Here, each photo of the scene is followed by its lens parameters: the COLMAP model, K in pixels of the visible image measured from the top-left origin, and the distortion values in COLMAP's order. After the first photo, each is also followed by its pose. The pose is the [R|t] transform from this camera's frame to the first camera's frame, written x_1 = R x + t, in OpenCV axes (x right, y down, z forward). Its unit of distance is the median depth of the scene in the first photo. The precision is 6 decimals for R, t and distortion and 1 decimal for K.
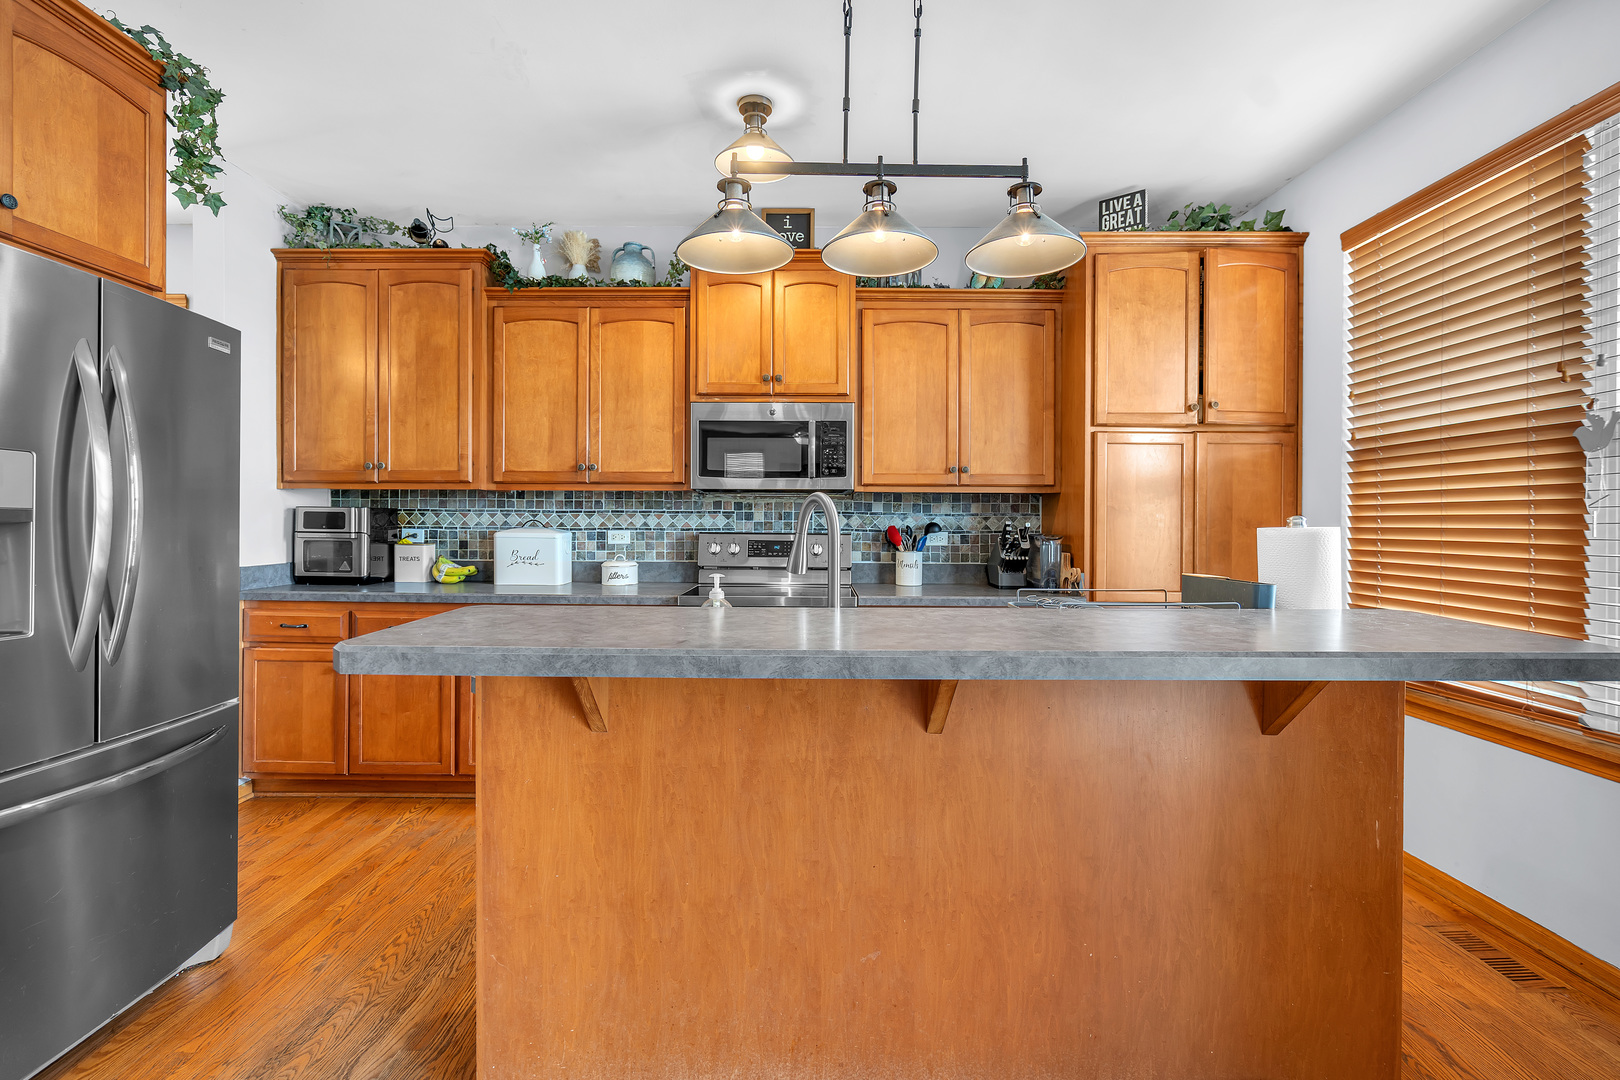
lens RADIAL K [[743.2, 0, 815.0], [0, 743.2, 517.7], [0, 0, 1]] dist [-0.000499, -0.000182]
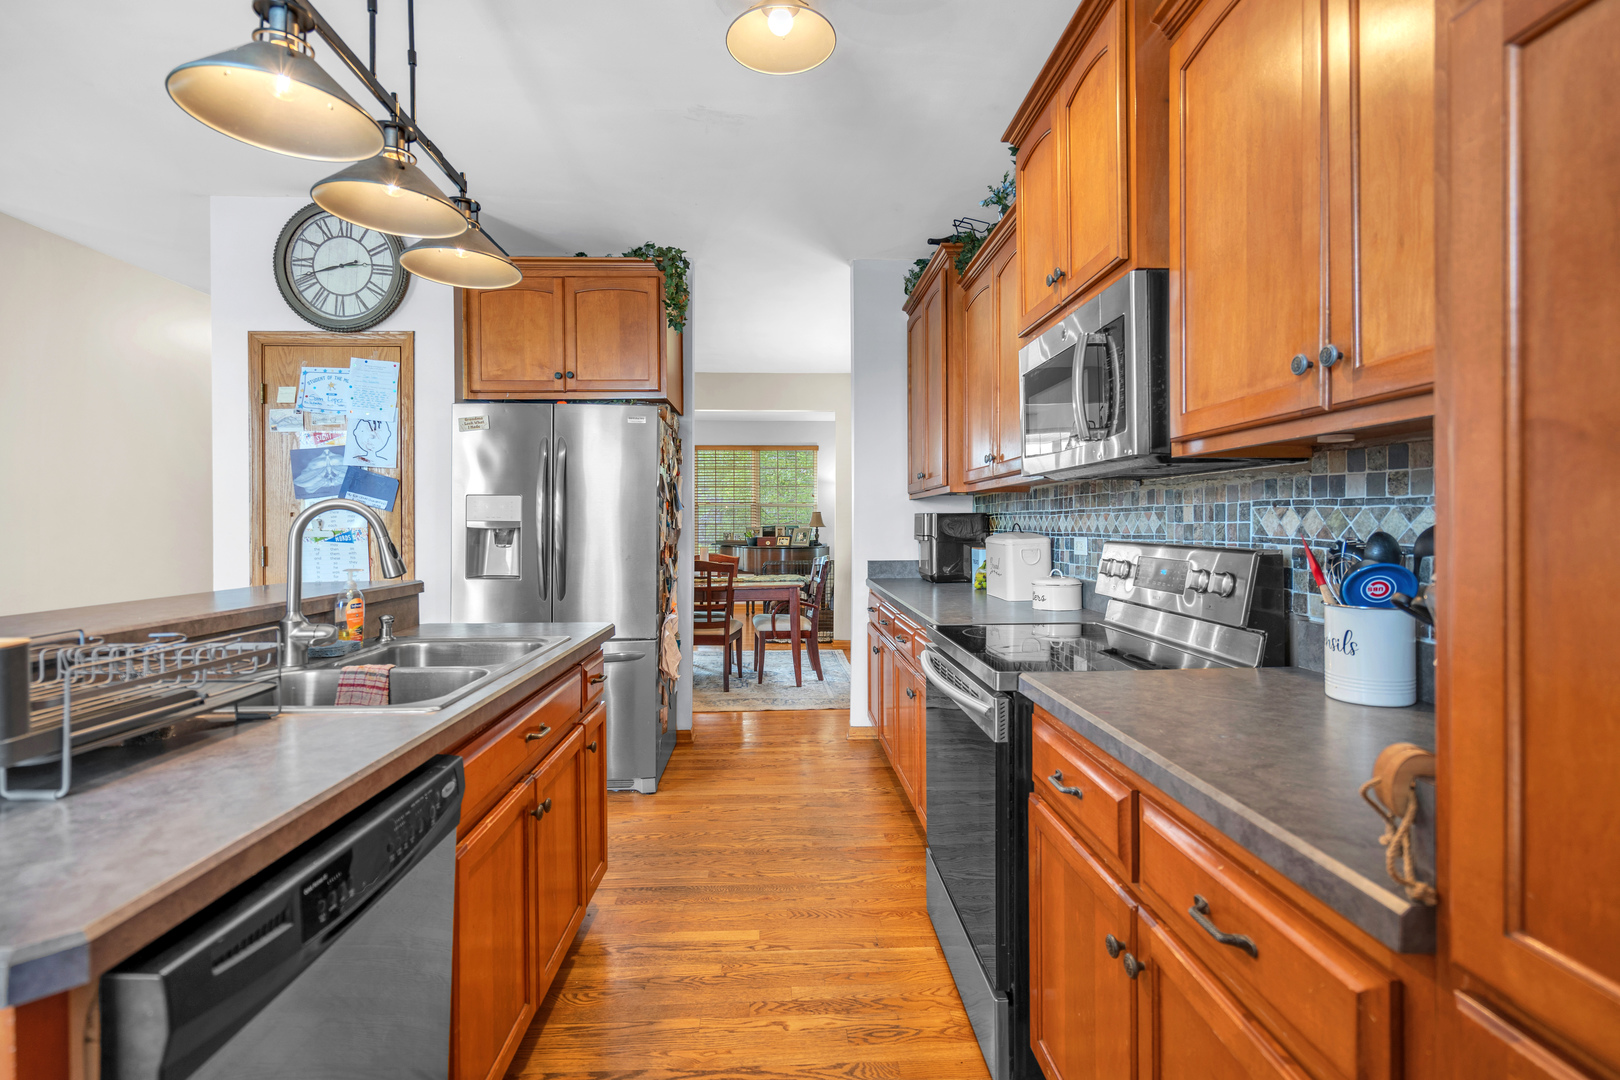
lens RADIAL K [[761.0, 0, 802.2], [0, 761.0, 533.2], [0, 0, 1]] dist [-0.000237, 0.000421]
pose [[0.034123, 0.008352, -0.999383, 0.518111], [0.009471, 0.999917, 0.008680, 0.004346], [0.999373, -0.009762, 0.034041, 0.765585]]
